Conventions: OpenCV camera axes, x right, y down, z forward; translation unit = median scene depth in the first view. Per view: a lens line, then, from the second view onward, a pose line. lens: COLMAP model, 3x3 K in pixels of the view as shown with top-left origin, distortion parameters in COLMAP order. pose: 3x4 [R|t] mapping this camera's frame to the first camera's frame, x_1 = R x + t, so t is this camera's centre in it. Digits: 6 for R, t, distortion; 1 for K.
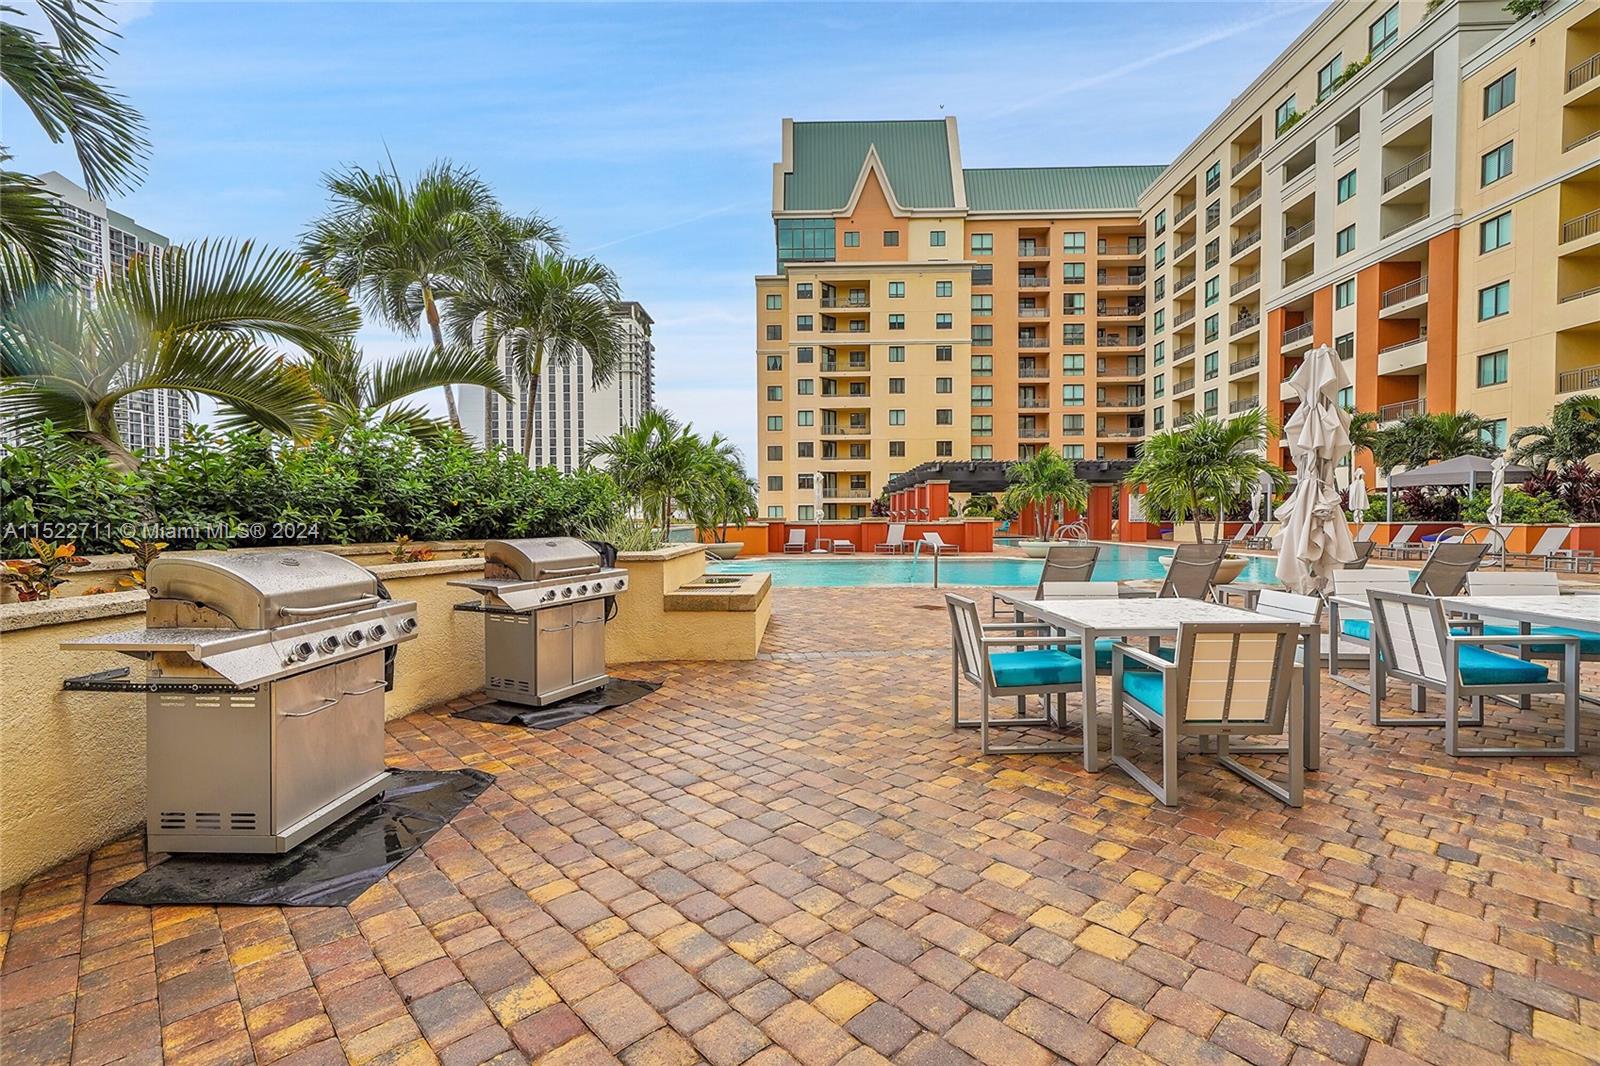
lens RADIAL K [[712.1, 0, 799.2], [0, 712.1, 529.0], [0, 0, 1]] dist [0.000013, -0.000184]
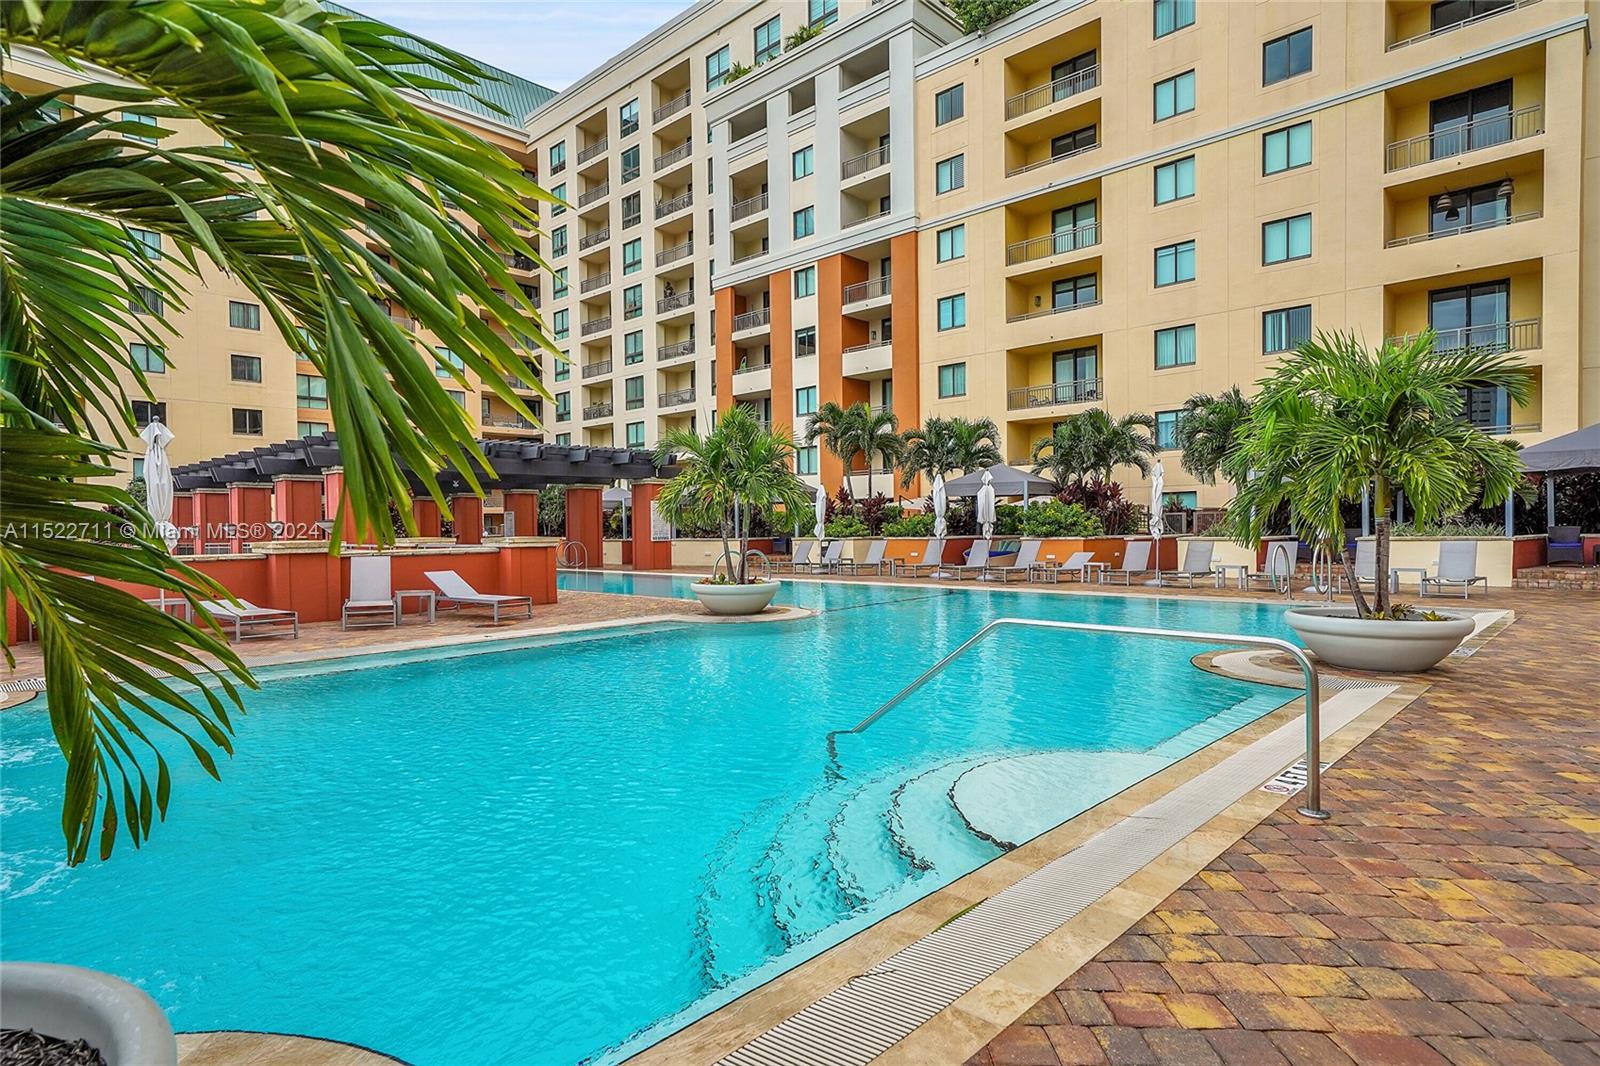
lens RADIAL K [[865.7, 0, 802.5], [0, 865.7, 540.3], [0, 0, 1]] dist [0.006332, 0.000816]
pose [[0.666247, -0.015202, 0.745576, -0.048557], [0.021728, 0.999763, 0.000969, -0.006593], [-0.745415, 0.015554, 0.666419, 0.267585]]
